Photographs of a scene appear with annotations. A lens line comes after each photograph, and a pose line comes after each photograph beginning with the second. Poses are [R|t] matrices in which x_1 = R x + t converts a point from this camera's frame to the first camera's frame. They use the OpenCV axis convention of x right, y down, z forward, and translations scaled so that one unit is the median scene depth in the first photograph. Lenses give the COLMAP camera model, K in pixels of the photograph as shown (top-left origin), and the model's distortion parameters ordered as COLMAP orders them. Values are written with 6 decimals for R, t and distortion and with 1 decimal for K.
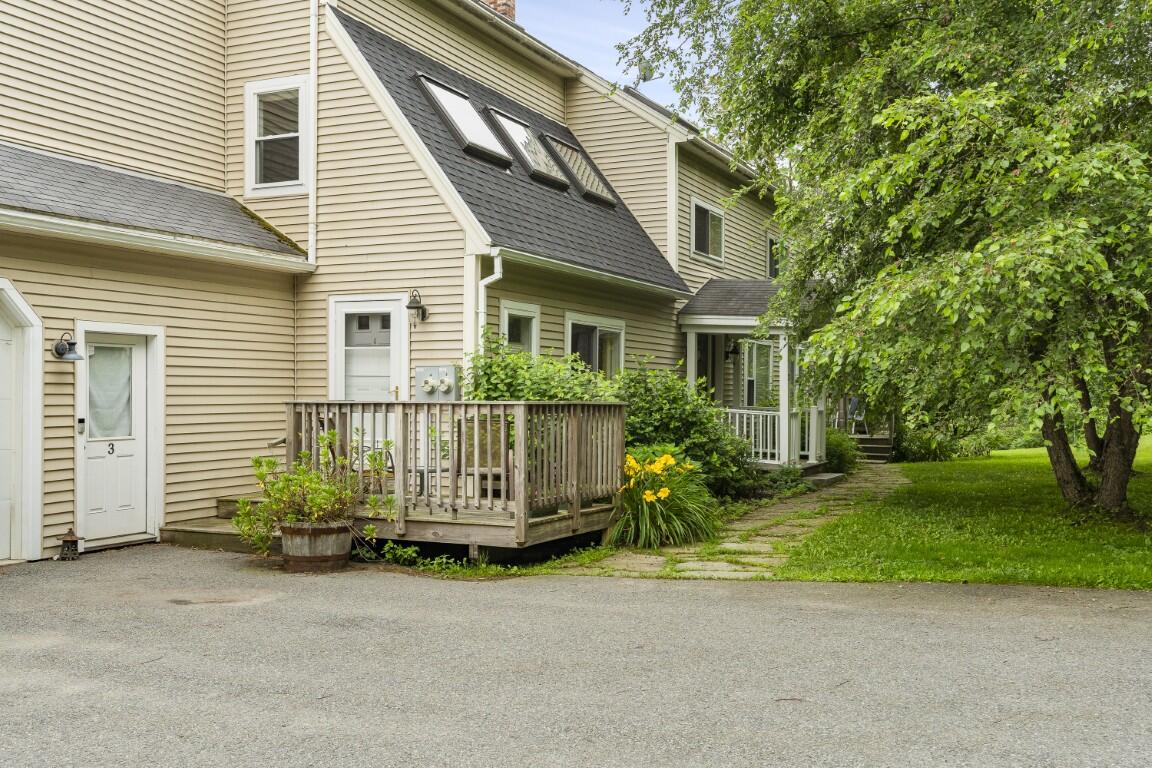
lens RADIAL K [[1143.6, 0, 573.0], [0, 1143.6, 385.1], [0, 0, 1]] dist [0.017729, 0.000000]
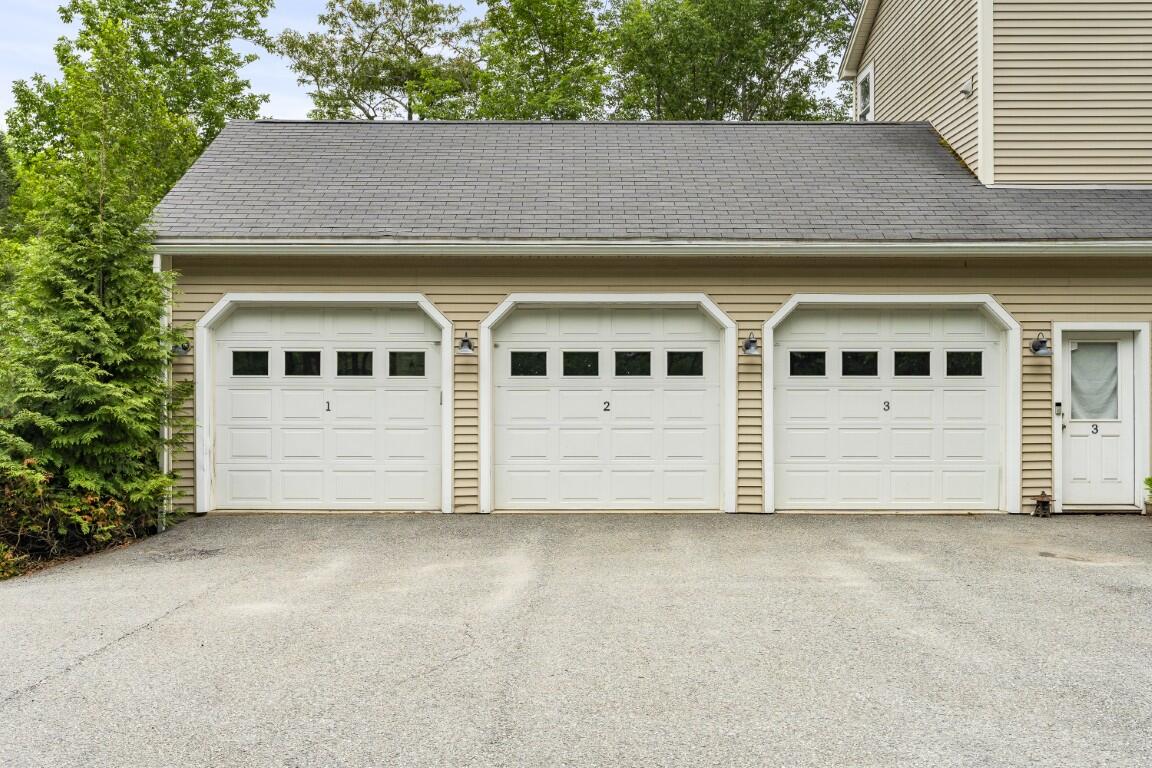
lens RADIAL K [[1003.4, 0, 576.1], [0, 1003.4, 379.2], [0, 0, 1]] dist [0.003767, 0.002472]
pose [[0.429851, -0.004956, -0.902886, 0.271138], [0.006720, 0.999975, -0.002290, 0.002813], [0.902875, -0.005083, 0.429873, 0.070406]]
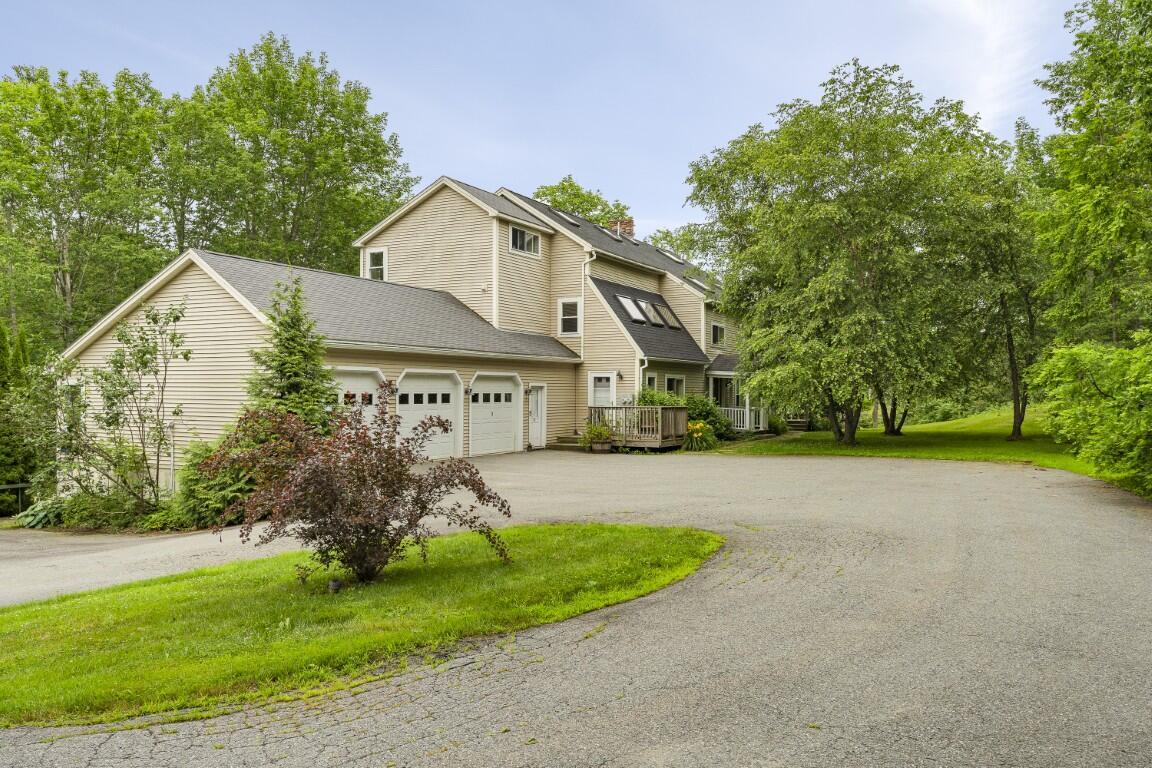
lens RADIAL K [[878.5, 0, 577.8], [0, 878.5, 386.9], [0, 0, 1]] dist [-0.016129, -0.000417]
pose [[0.998279, -0.002653, -0.058587, -0.113106], [0.002606, 0.999996, -0.000888, -0.036576], [0.058589, 0.000733, 0.998282, -1.416454]]
